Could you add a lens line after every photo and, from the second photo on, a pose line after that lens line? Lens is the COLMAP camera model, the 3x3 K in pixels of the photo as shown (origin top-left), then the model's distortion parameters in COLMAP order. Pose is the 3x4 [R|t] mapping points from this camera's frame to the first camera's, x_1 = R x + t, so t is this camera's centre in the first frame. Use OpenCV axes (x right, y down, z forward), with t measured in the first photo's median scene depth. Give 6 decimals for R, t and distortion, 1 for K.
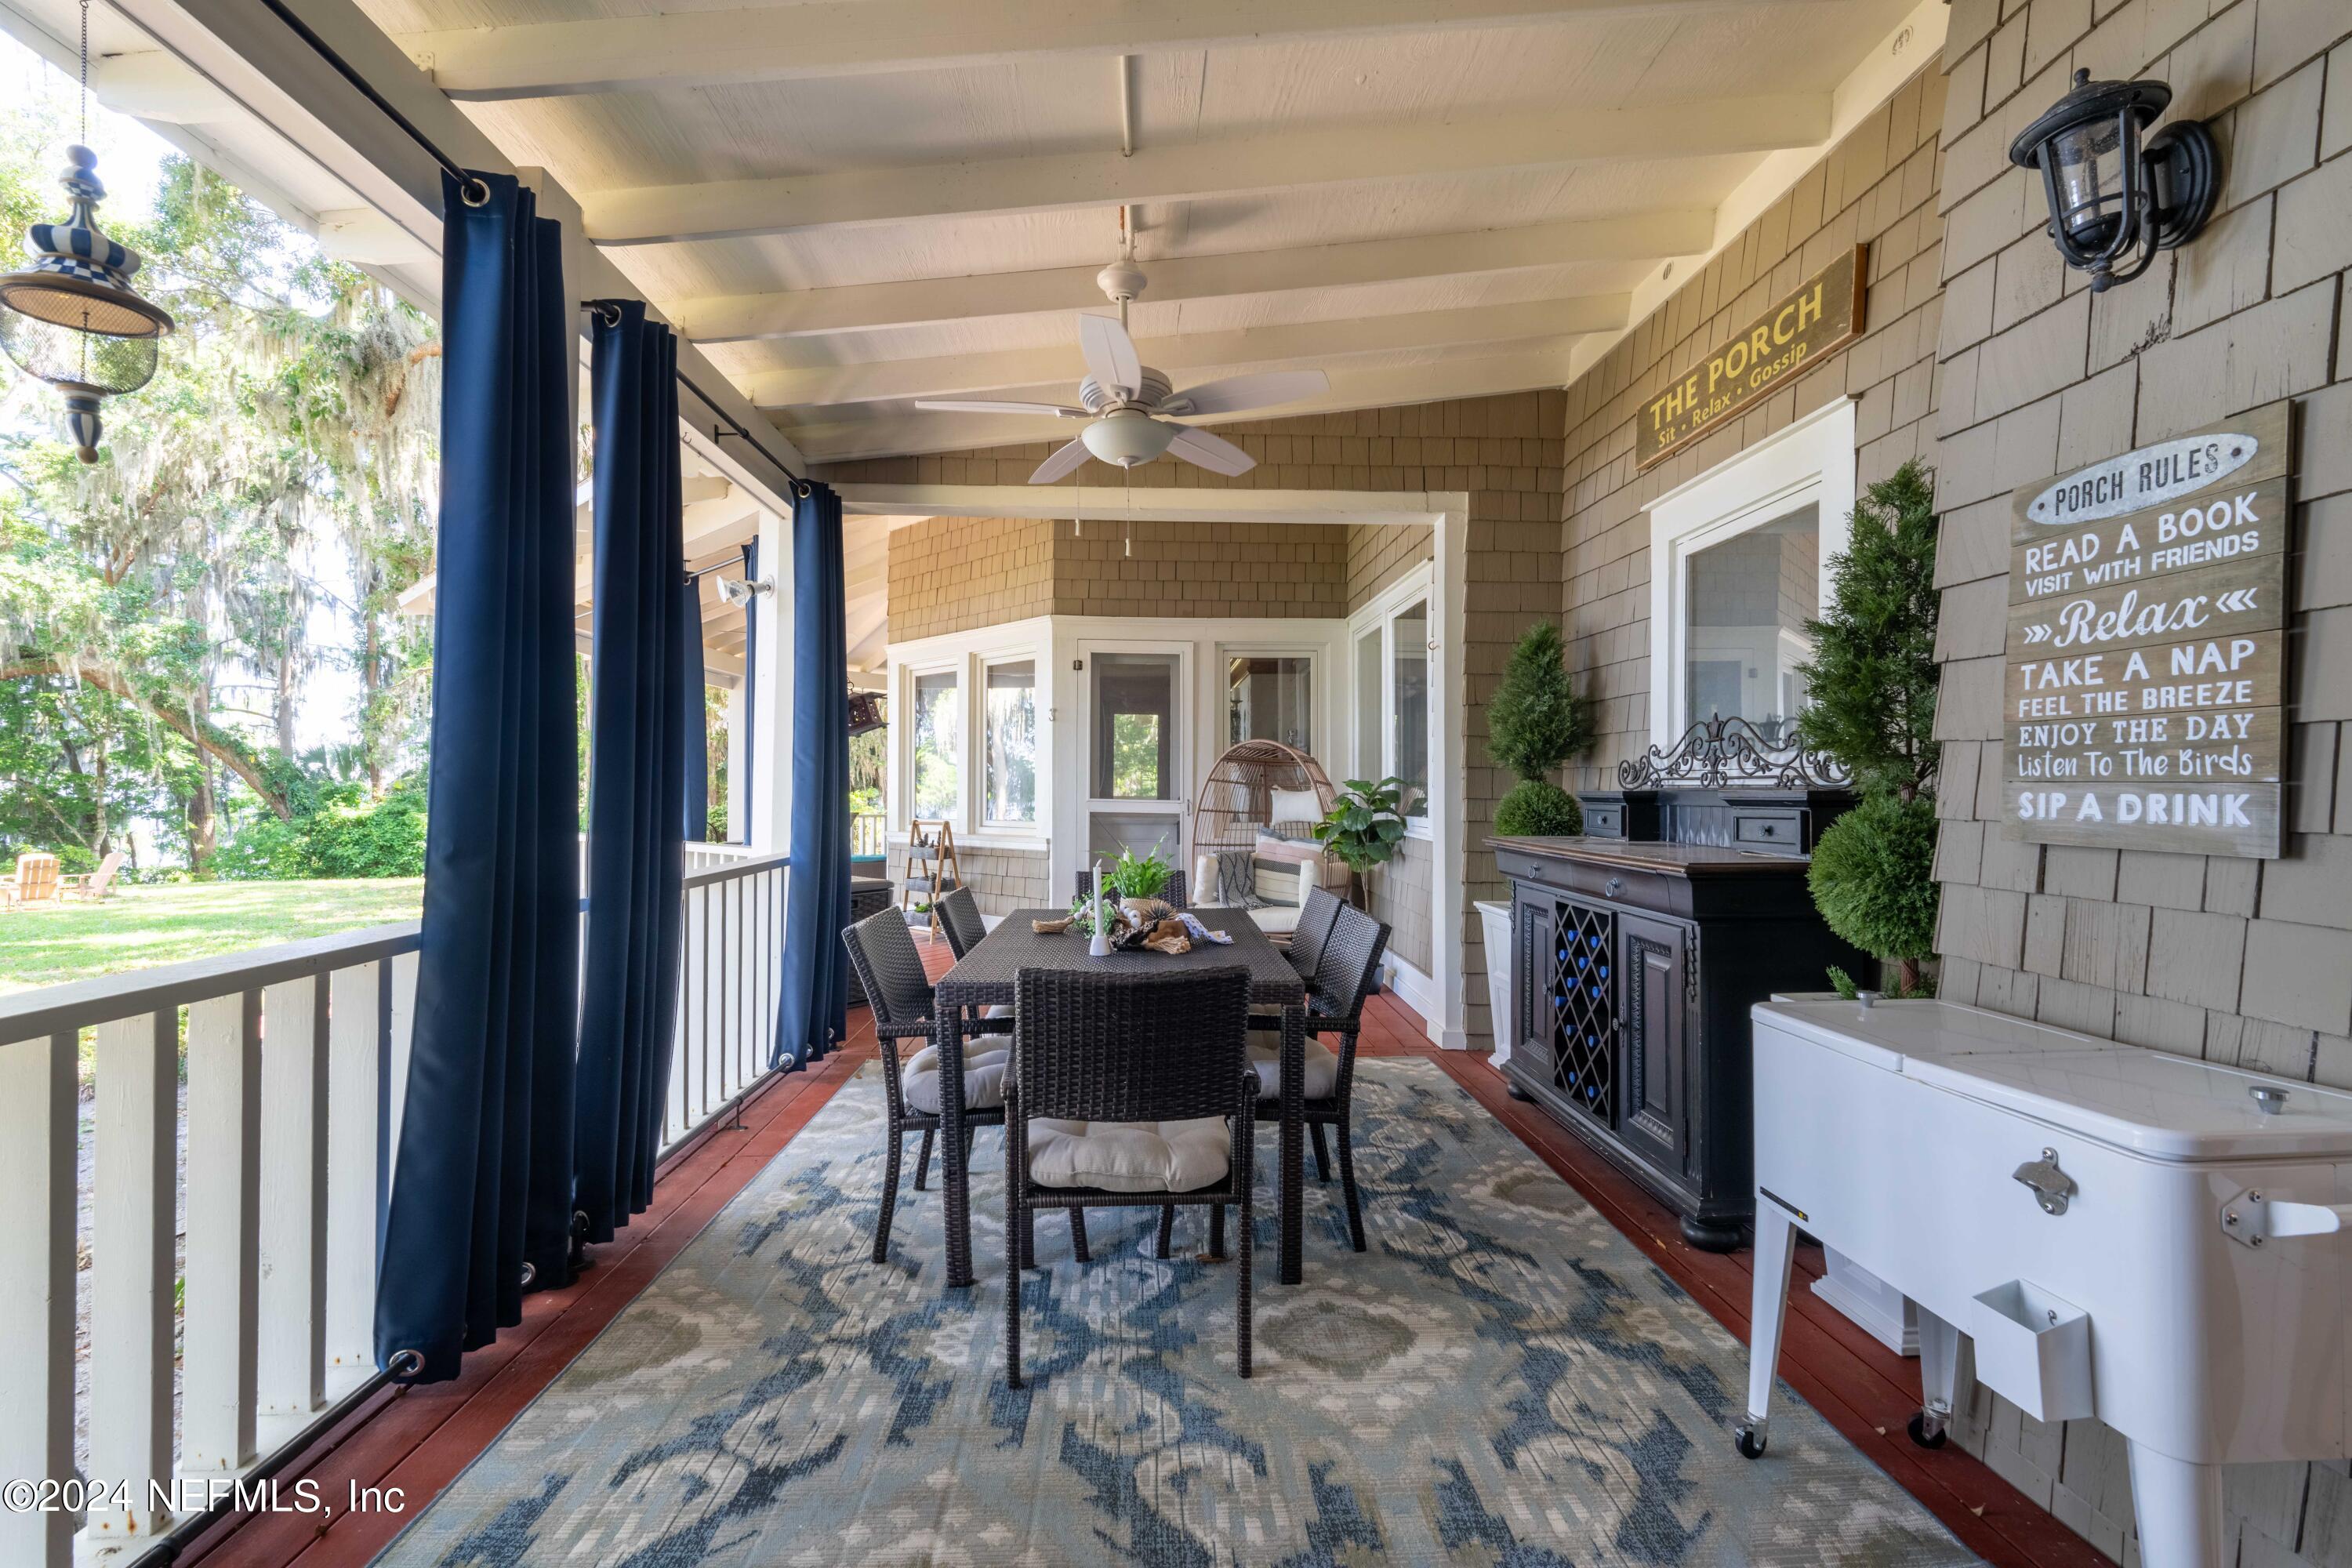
lens RADIAL K [[1021.2, 0, 1179.8], [0, 1021.2, 782.7], [0, 0, 1]] dist [-0.002923, -0.000659]
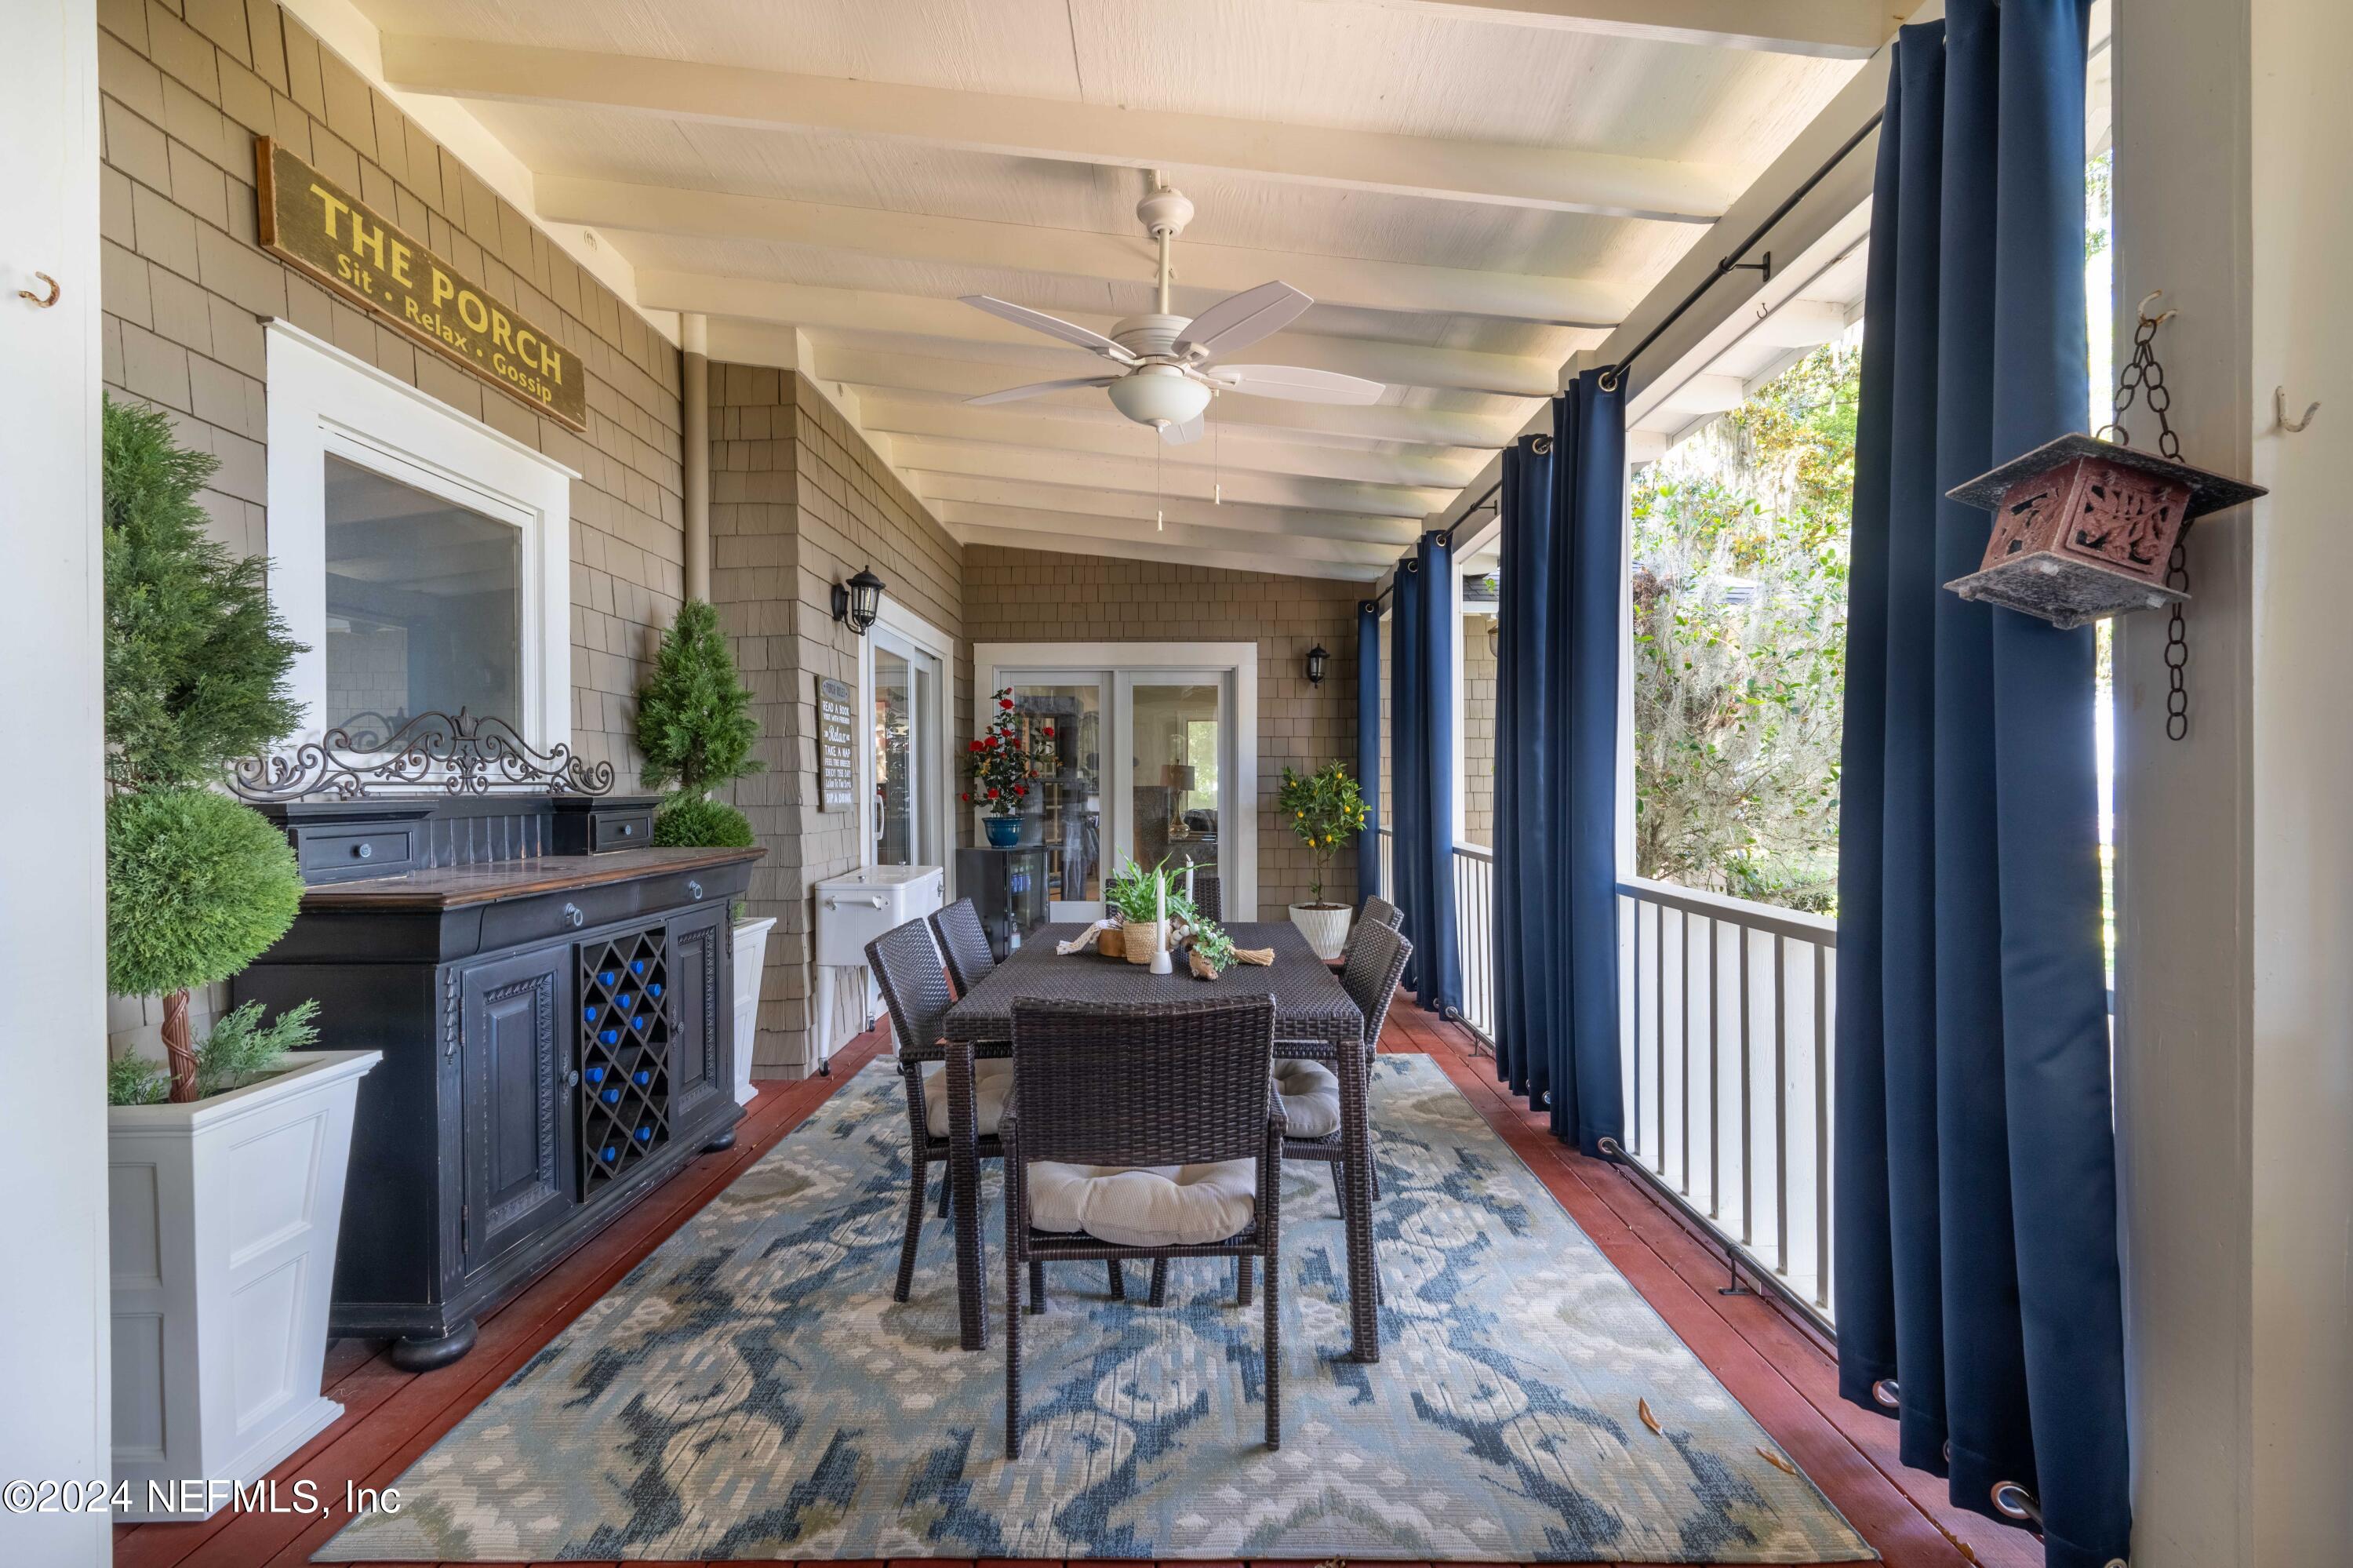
lens RADIAL K [[1021.7, 0, 1180.3], [0, 1021.7, 782.7], [0, 0, 1]] dist [-0.002923, -0.000659]
pose [[-0.998699, 0.004200, 0.050820, -0.114984], [0.003851, 0.999968, -0.006958, 0.002812], [-0.050847, -0.006753, -0.998684, 1.924733]]
